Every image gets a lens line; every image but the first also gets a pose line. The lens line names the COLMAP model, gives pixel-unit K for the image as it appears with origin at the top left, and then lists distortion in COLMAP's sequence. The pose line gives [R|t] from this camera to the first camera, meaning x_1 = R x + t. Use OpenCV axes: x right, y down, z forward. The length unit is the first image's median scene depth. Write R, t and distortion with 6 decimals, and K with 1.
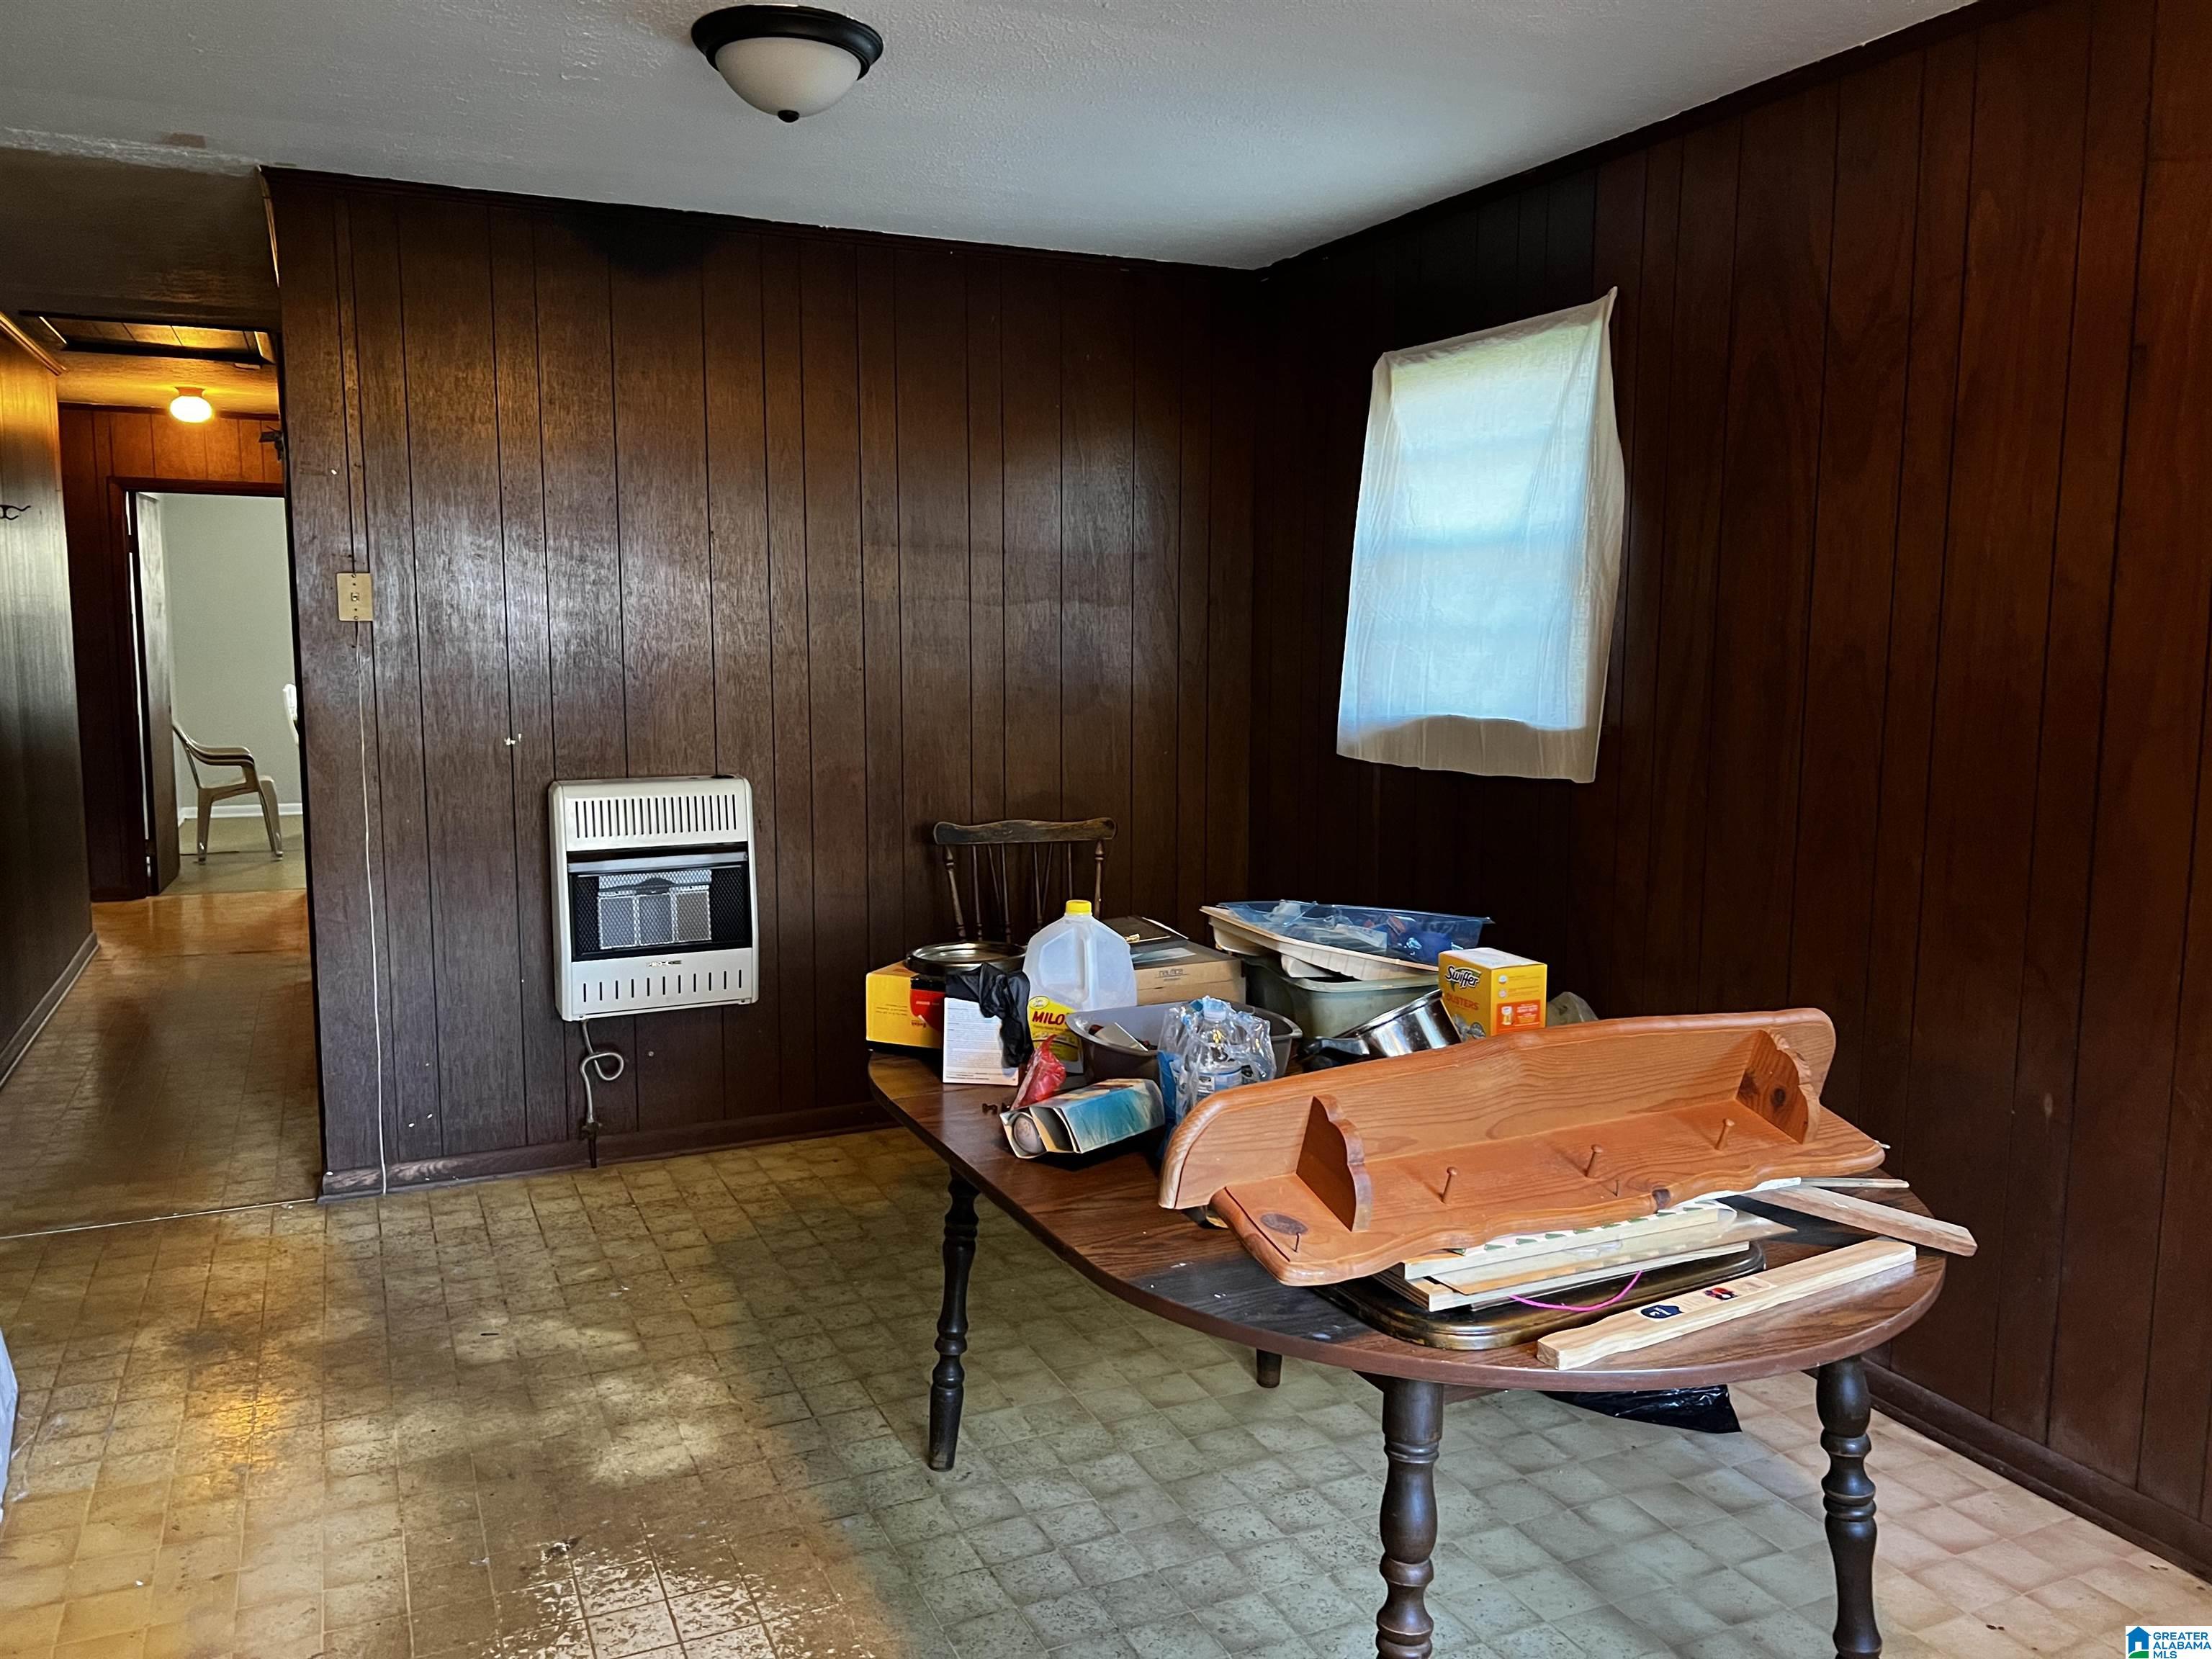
lens RADIAL K [[1647.6, 0, 1104.4], [0, 1647.6, 818.7], [0, 0, 1]] dist [0.041399, -0.053194]
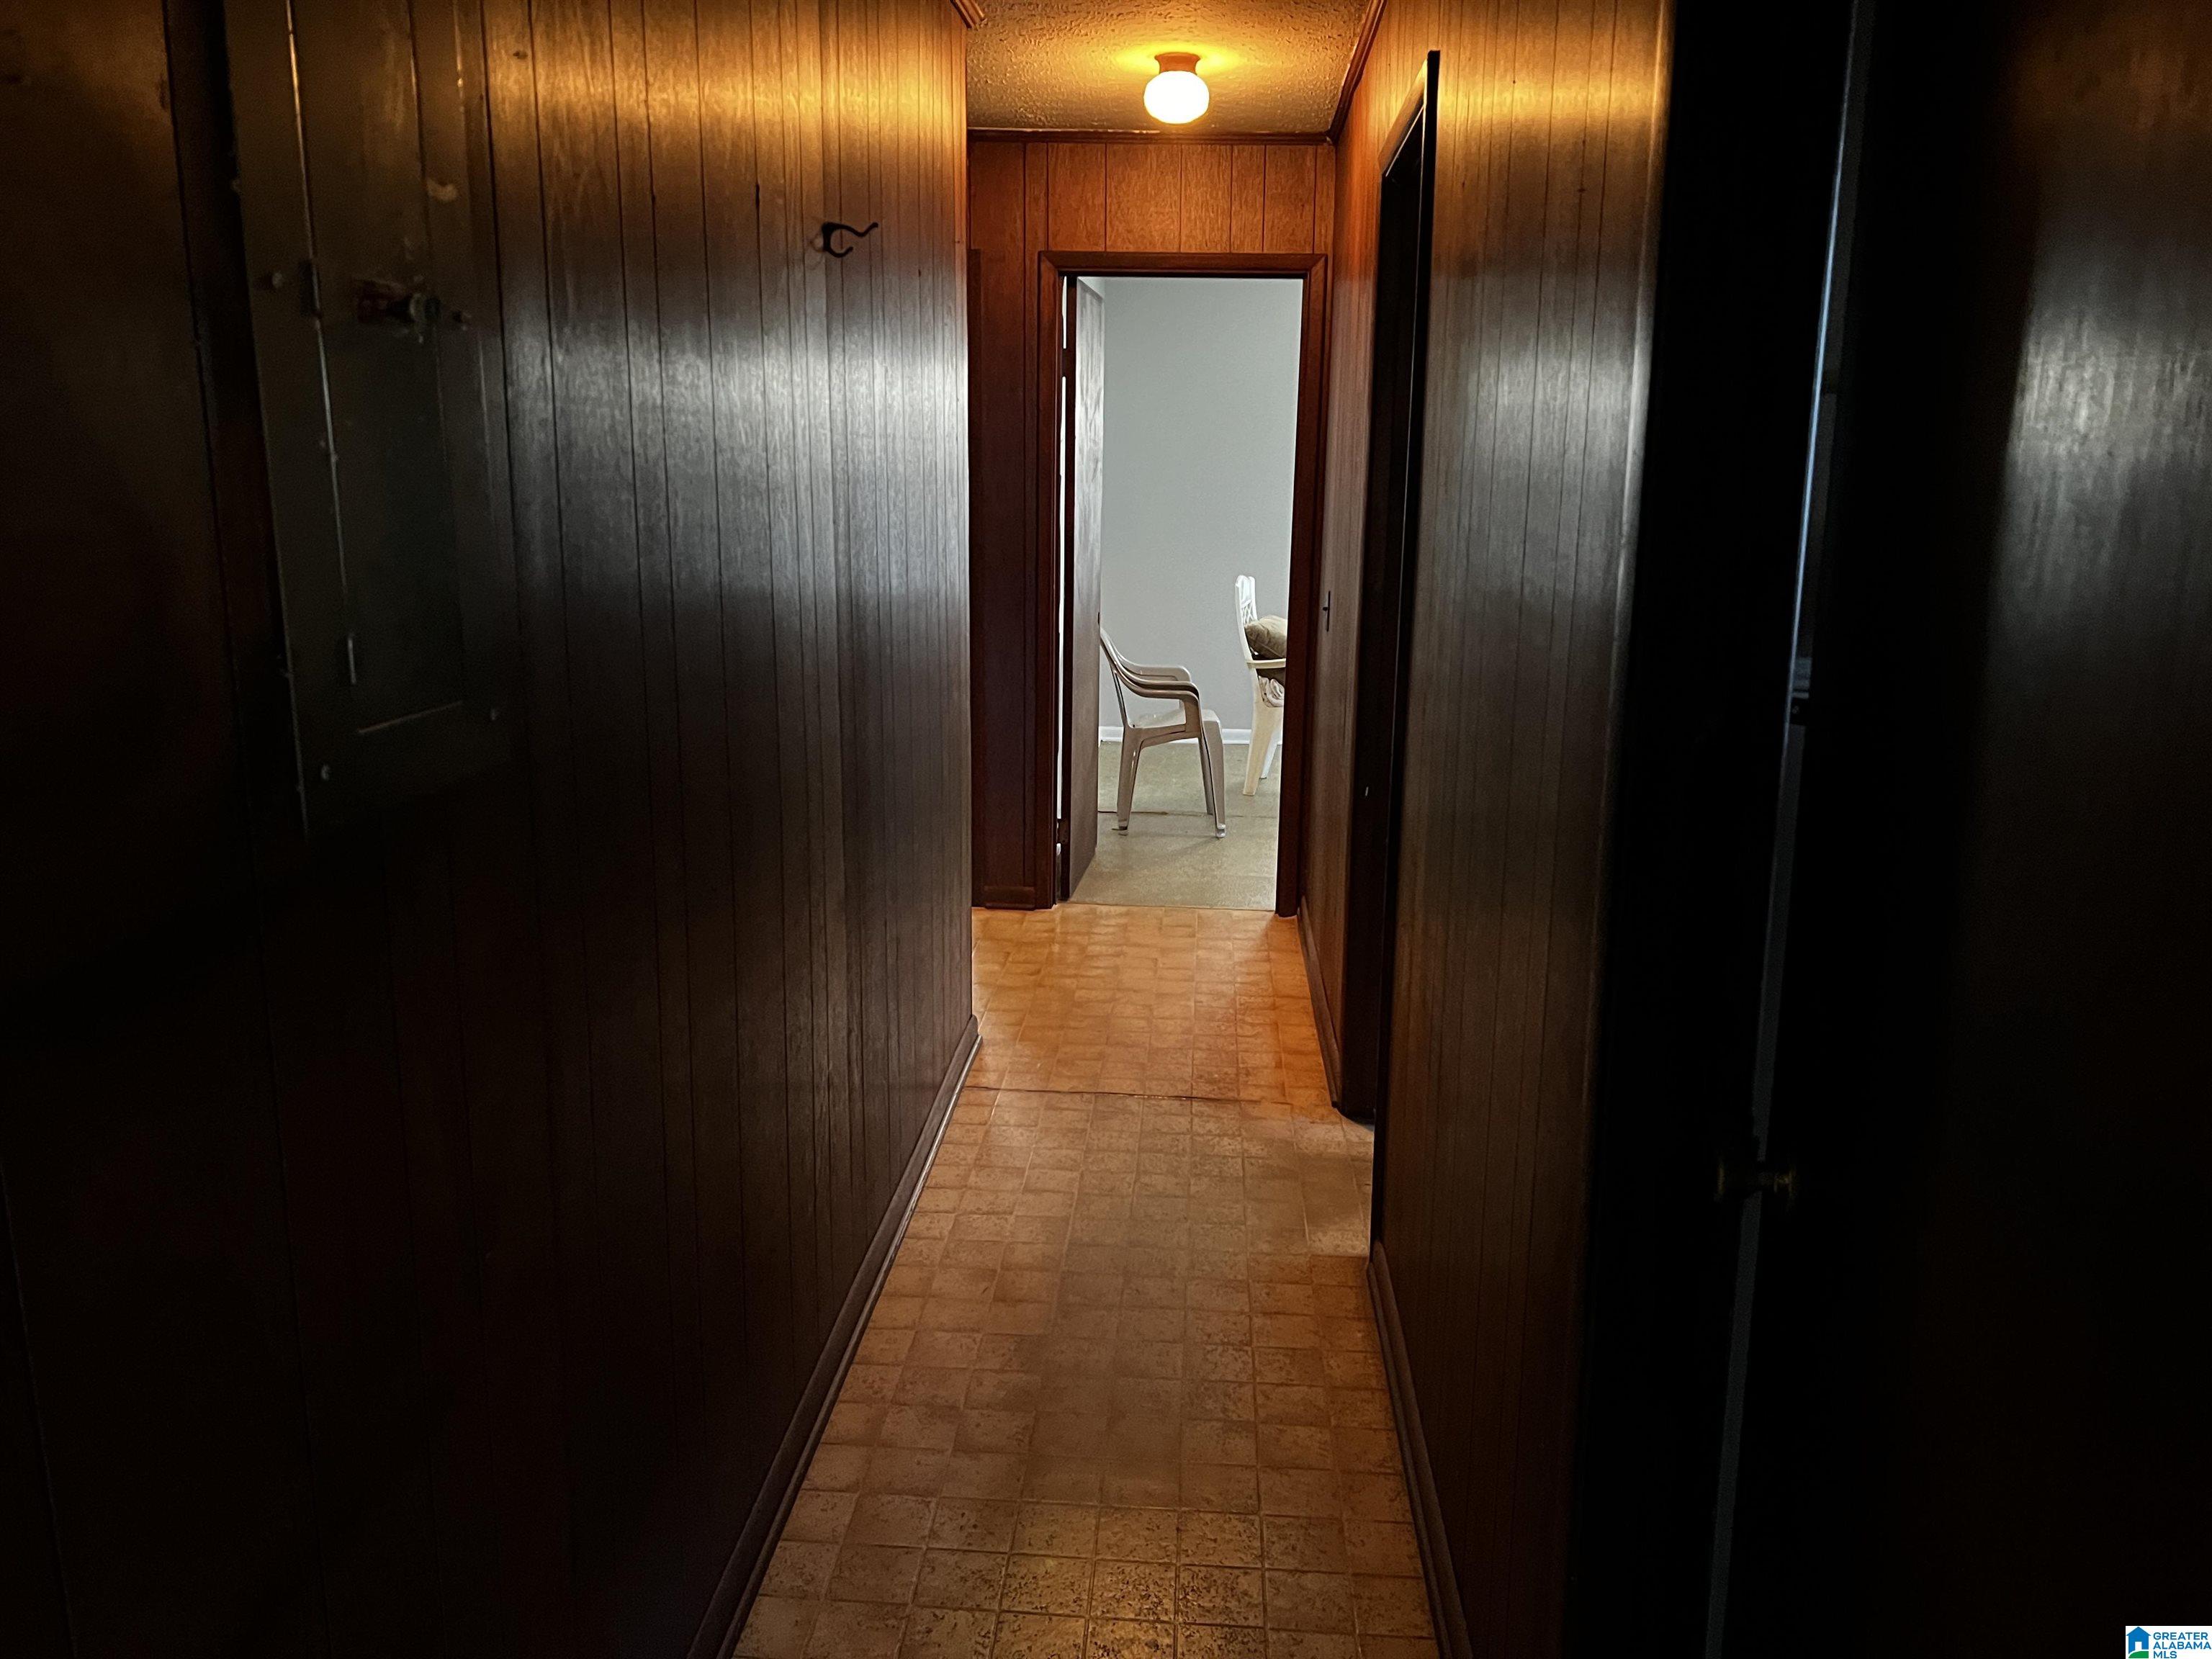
lens RADIAL K [[1647.6, 0, 1106.7], [0, 1647.6, 829.9], [0, 0, 1]] dist [0.041399, -0.053194]
pose [[0.877534, 0.101937, -0.468553, -0.238204], [-0.064187, 0.993320, 0.095890, -0.045623], [0.475198, -0.054072, 0.878216, 0.409149]]
